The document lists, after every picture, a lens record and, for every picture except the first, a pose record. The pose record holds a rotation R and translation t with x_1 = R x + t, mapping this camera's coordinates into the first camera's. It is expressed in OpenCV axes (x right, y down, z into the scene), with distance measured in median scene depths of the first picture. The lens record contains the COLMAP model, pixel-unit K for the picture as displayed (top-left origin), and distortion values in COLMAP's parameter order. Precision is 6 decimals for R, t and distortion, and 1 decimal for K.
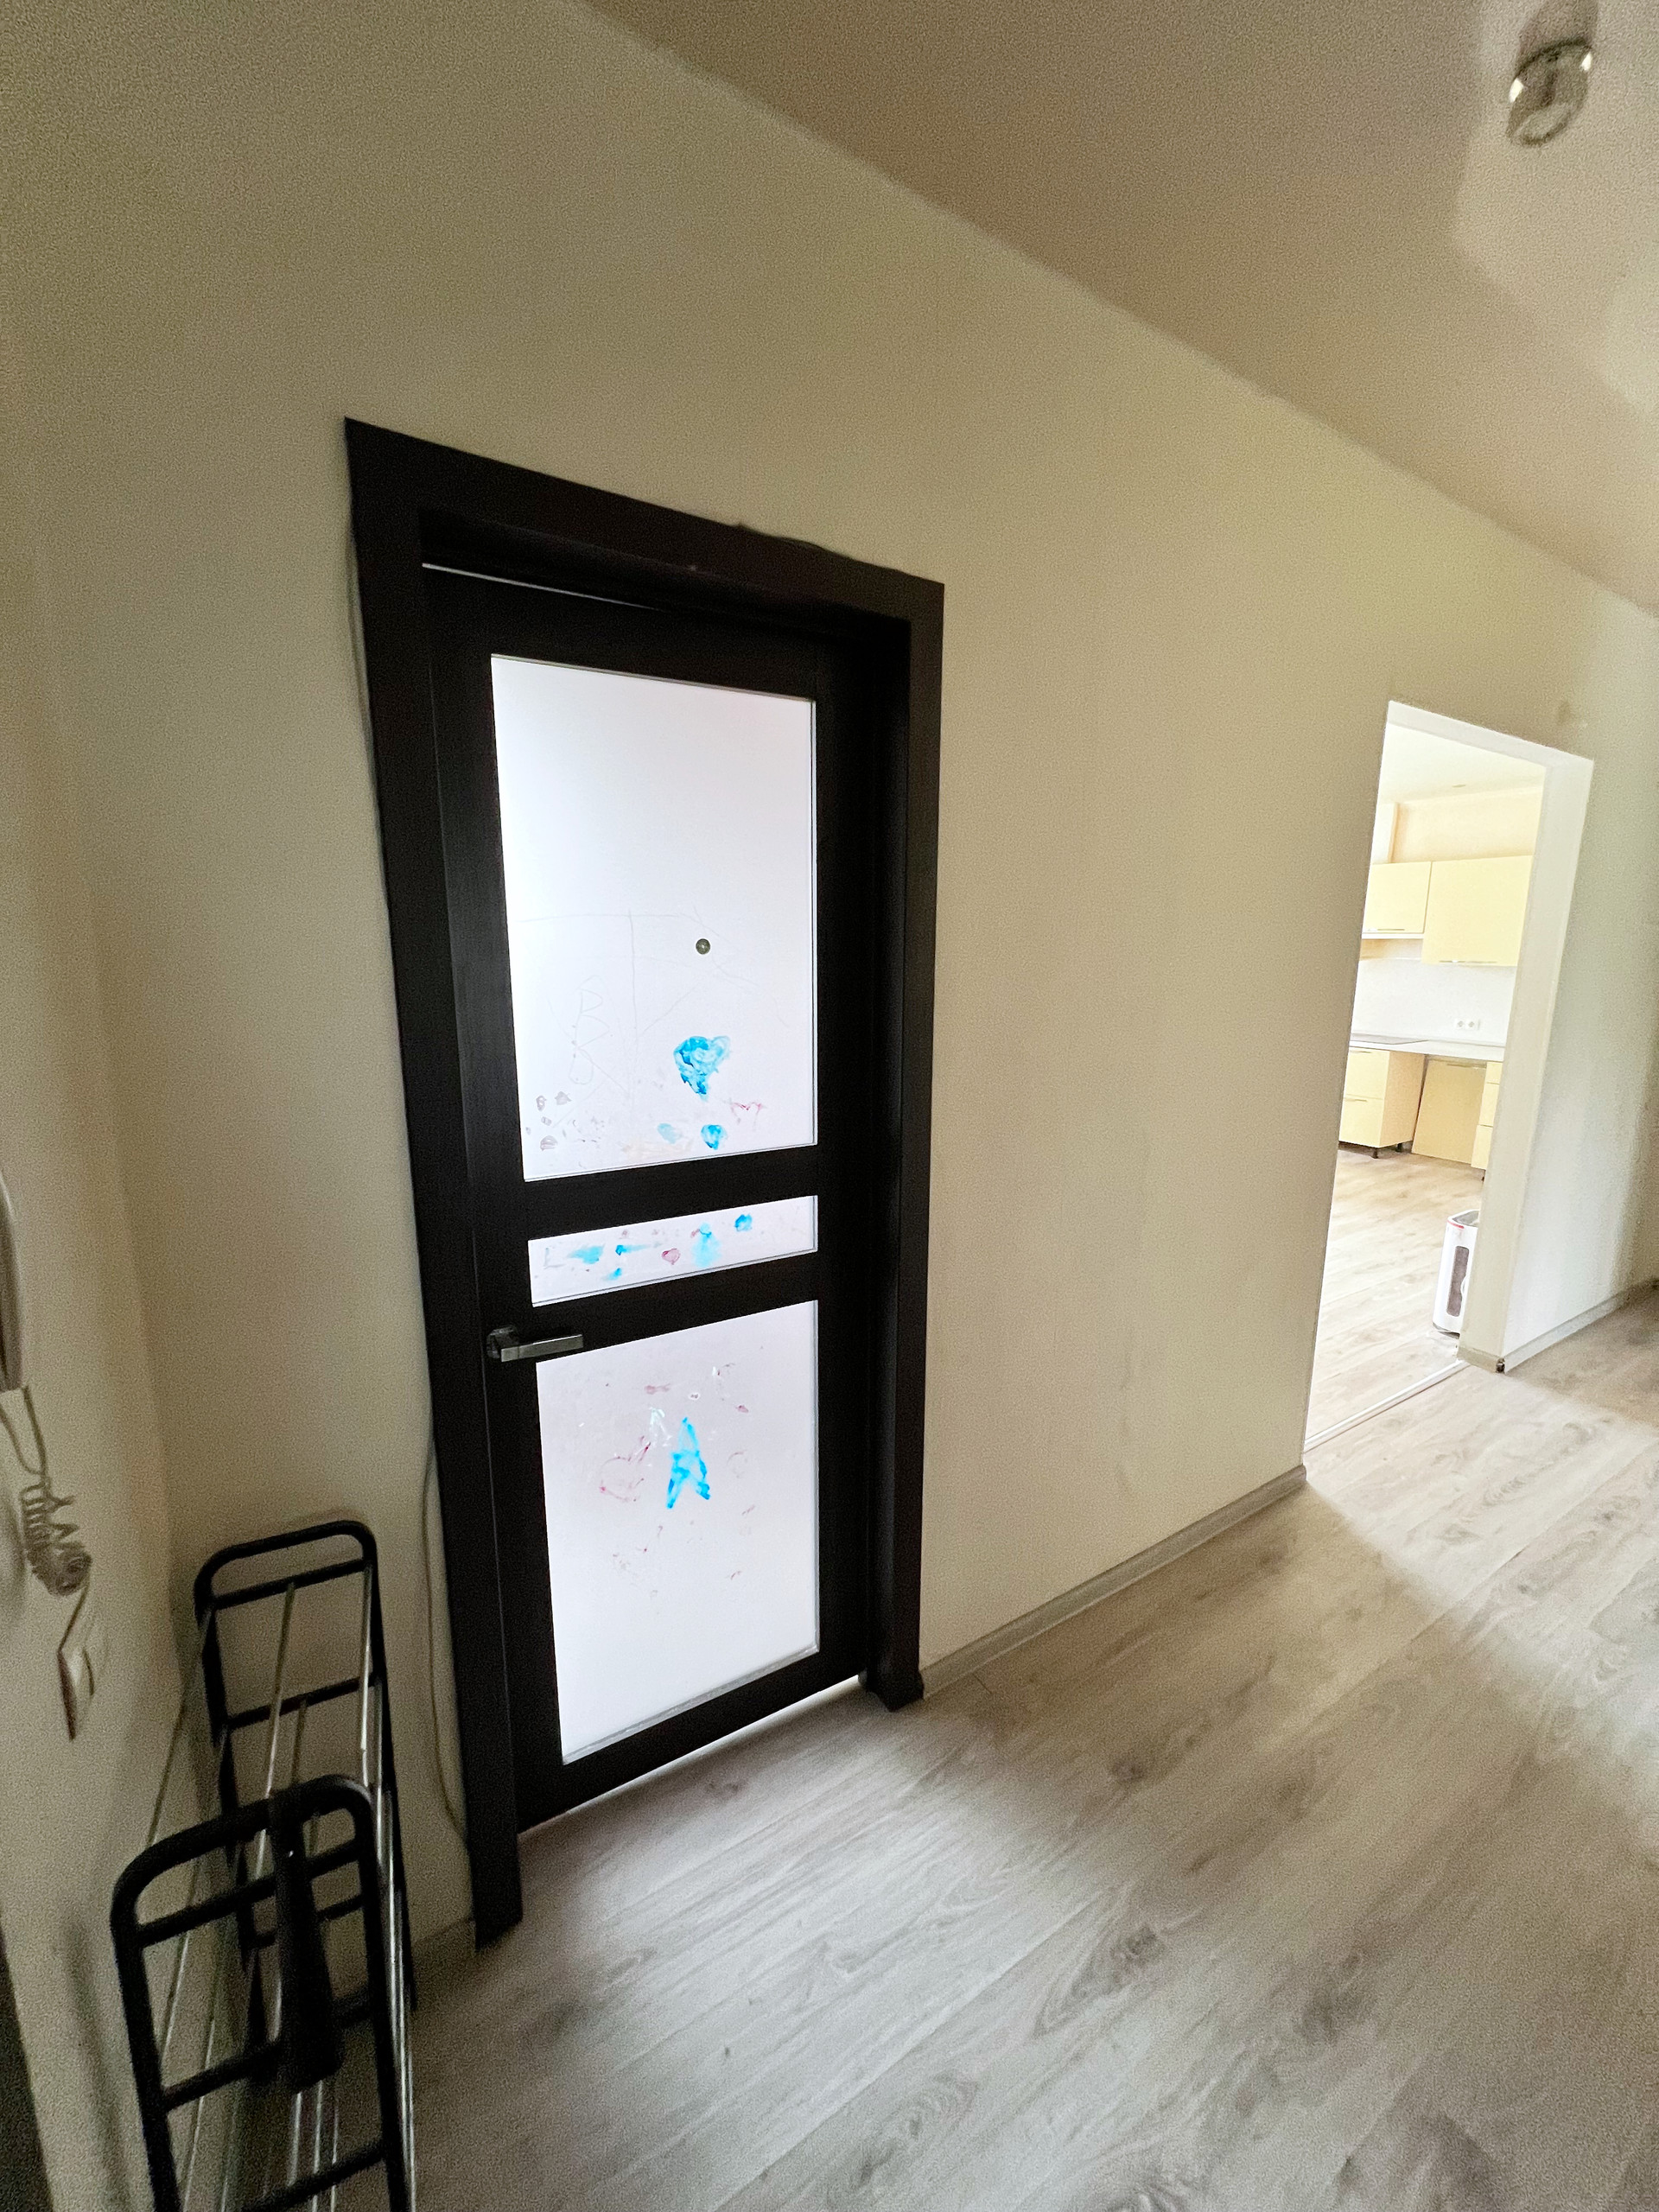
lens RADIAL K [[885.0, 0, 828.7], [0, 885.0, 1111.7], [0, 0, 1]] dist [-0.001958, -0.000069]
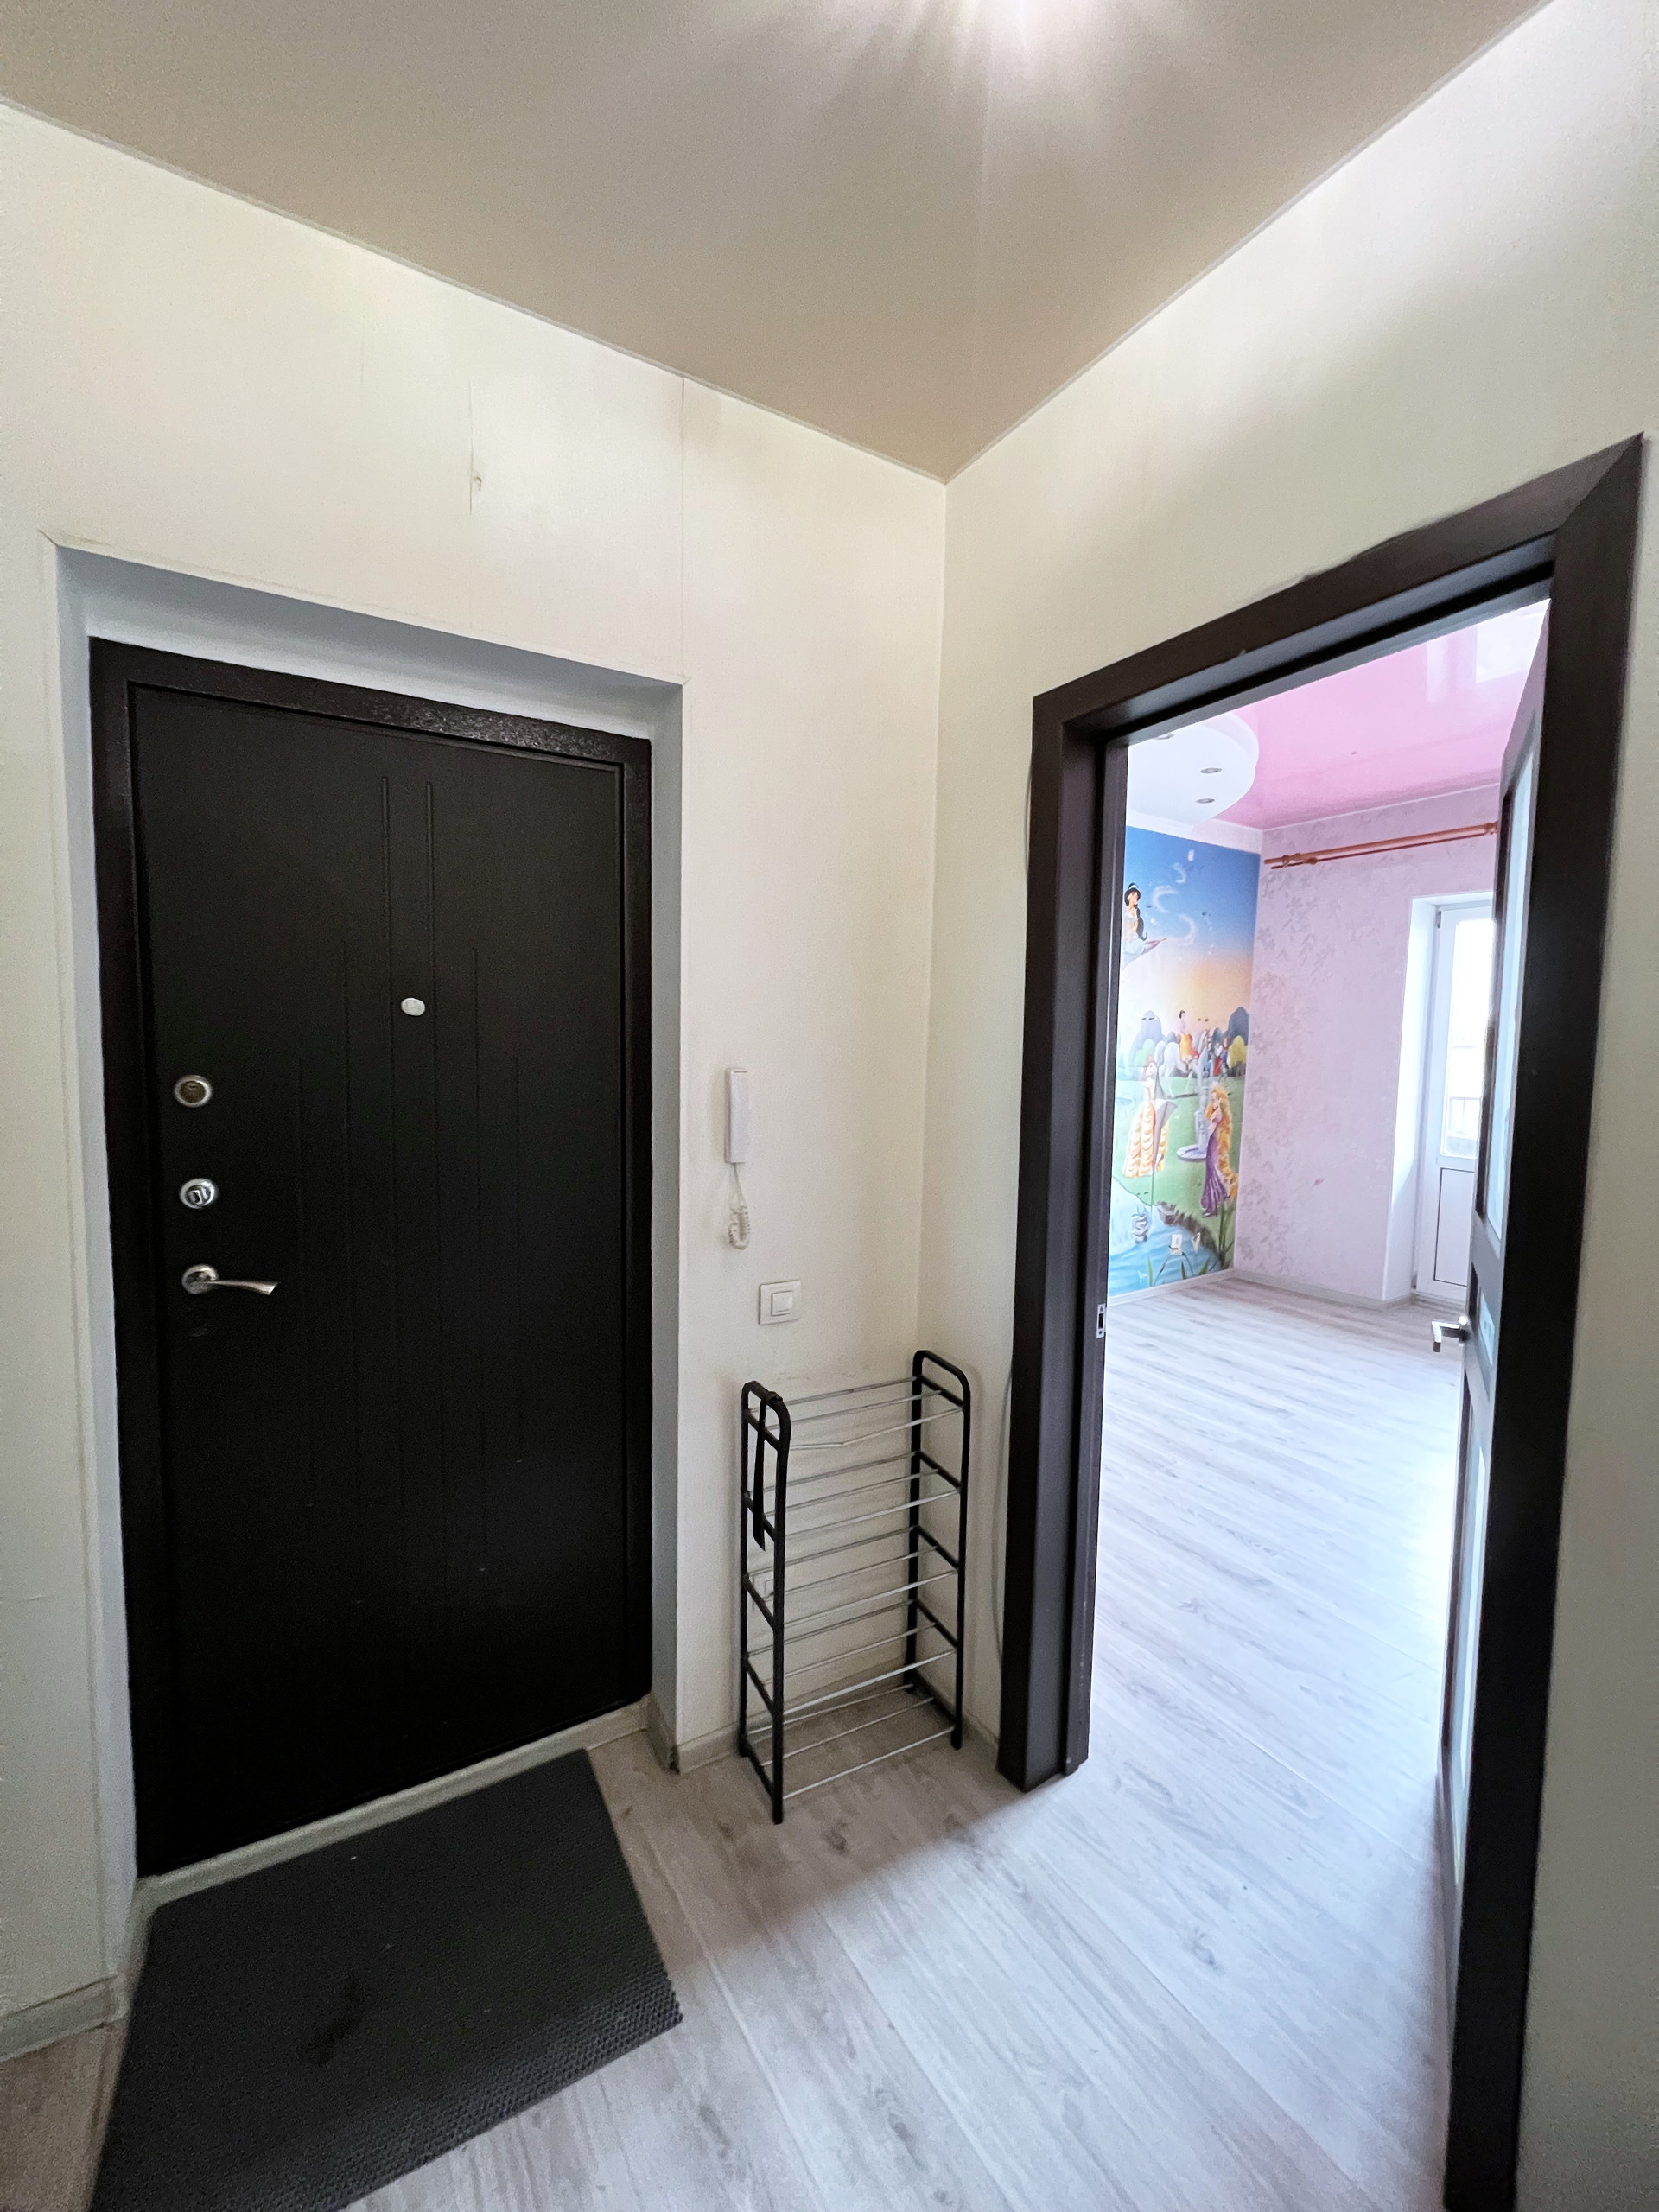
lens RADIAL K [[899.5, 0, 827.3], [0, 899.5, 1093.9], [0, 0, 1]] dist [0.000010, -0.000035]
pose [[0.009225, 0.067100, -0.997704, 0.906897], [-0.193571, 0.978993, 0.064052, -0.071342], [0.981043, 0.192536, 0.022020, 0.559597]]
